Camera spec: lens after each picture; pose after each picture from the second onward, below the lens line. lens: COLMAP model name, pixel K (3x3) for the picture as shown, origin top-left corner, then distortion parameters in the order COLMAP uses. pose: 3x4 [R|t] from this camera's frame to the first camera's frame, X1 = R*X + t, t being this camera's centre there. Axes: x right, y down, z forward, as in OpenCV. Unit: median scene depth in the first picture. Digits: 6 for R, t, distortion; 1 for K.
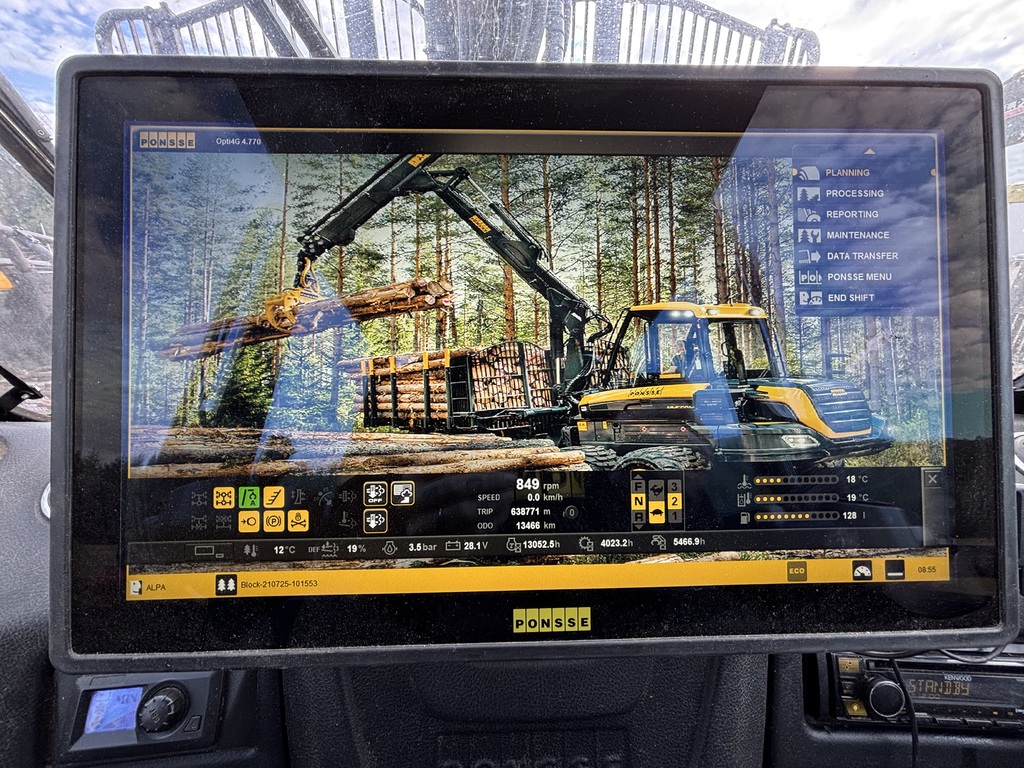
lens RADIAL K [[408.3, 0, 509.9], [0, 408.3, 385.9], [0, 0, 1]] dist [-0.001279, -0.000170]
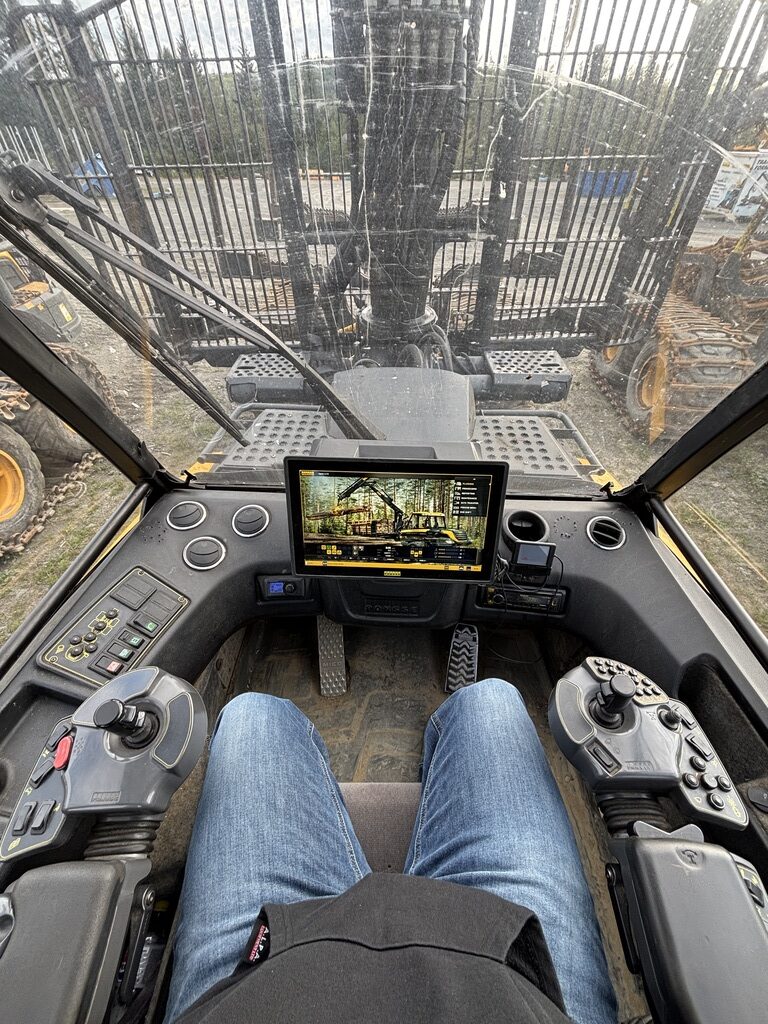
lens RADIAL K [[408.3, 0, 389.0], [0, 408.3, 519.9], [0, 0, 1]] dist [-0.001279, -0.000170]
pose [[0.997673, 0.051726, -0.044419, 0.239765], [-0.029790, 0.916722, 0.398414, -1.861256], [0.061328, -0.396164, 0.916130, -3.055798]]
